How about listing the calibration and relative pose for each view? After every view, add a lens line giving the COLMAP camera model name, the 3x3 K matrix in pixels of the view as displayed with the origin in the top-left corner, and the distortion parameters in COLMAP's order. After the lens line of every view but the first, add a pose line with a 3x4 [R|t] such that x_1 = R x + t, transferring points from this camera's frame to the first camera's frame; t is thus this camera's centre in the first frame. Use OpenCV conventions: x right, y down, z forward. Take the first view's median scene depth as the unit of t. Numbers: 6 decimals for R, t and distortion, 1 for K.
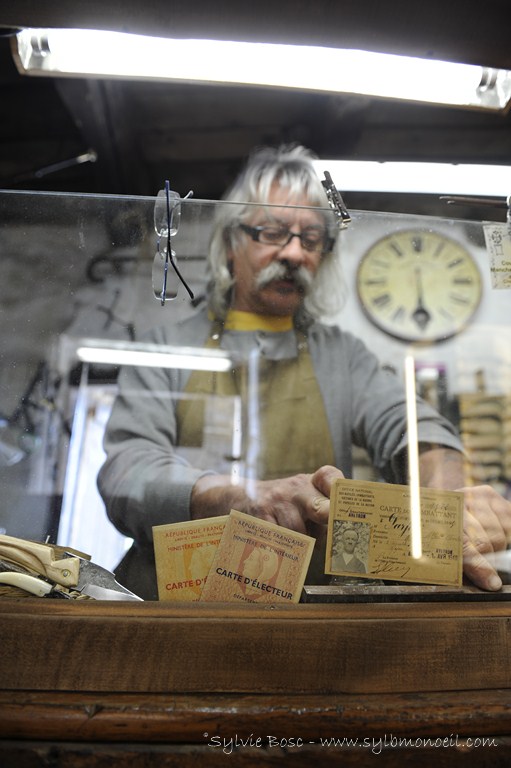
lens RADIAL K [[518.9, 0, 255.2], [0, 518.9, 379.7], [0, 0, 1]] dist [-0.057017, 0.000971]
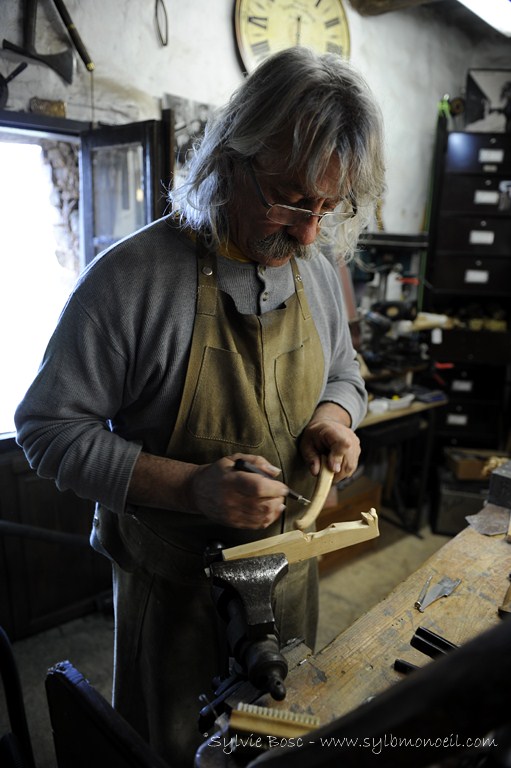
lens RADIAL K [[518.9, 0, 256.8], [0, 518.9, 384.2], [0, 0, 1]] dist [-0.057017, 0.000971]
pose [[0.747877, -0.166978, 0.642494, -0.373168], [-0.232403, 0.840742, 0.489022, -0.098988], [-0.621828, -0.515045, 0.589965, 0.252788]]
